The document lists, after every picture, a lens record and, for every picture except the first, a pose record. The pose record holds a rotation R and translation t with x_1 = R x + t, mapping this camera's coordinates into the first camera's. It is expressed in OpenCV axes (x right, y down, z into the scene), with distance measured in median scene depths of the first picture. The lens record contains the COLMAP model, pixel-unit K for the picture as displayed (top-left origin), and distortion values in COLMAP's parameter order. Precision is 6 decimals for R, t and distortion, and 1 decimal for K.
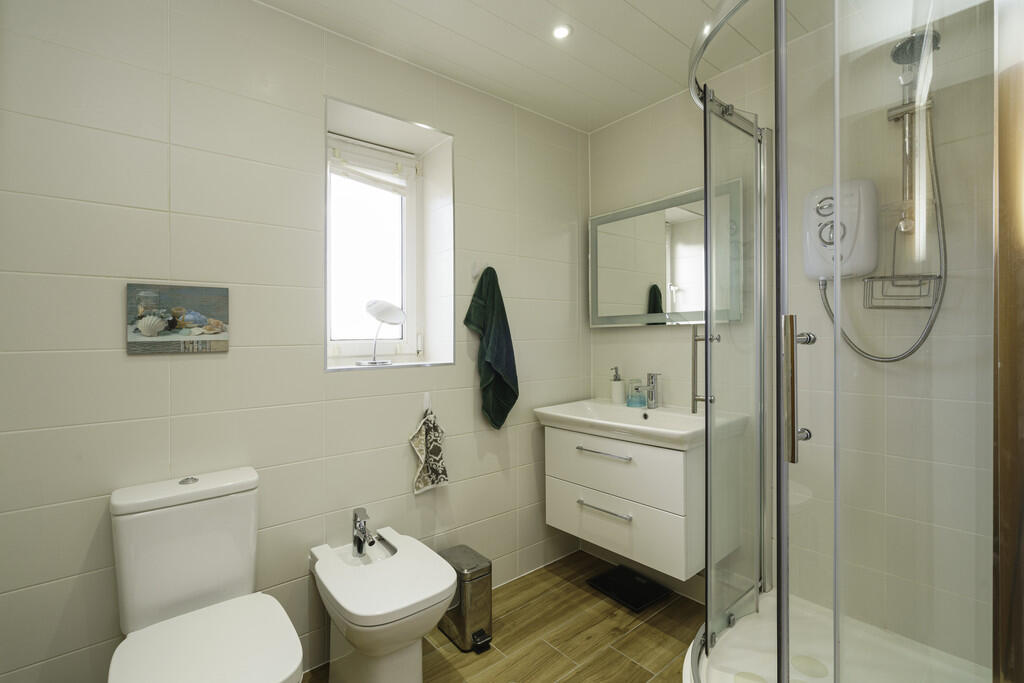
lens RADIAL K [[462.5, 0, 512.0], [0, 462.5, 341.5], [0, 0, 1]] dist [-0.012149, 0.000439]
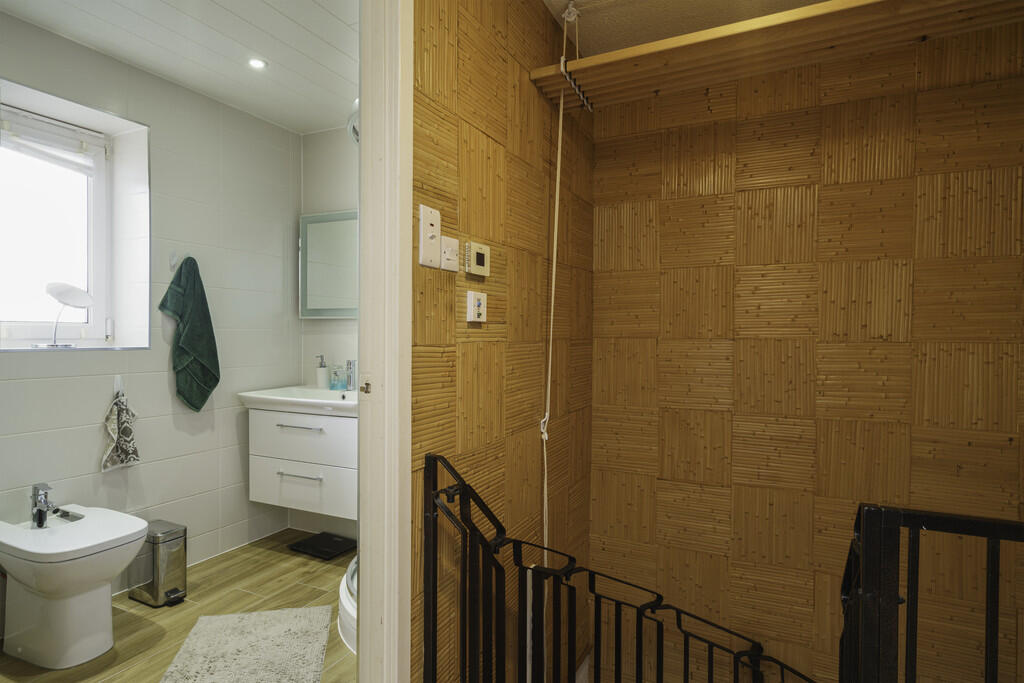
lens RADIAL K [[569.8, 0, 497.2], [0, 569.8, 353.4], [0, 0, 1]] dist [0.012123, -0.000241]
pose [[0.915462, 0.009235, 0.402300, 0.073664], [-0.017195, 0.999721, 0.016179, 0.026516], [-0.402038, -0.021729, 0.915365, -0.498545]]
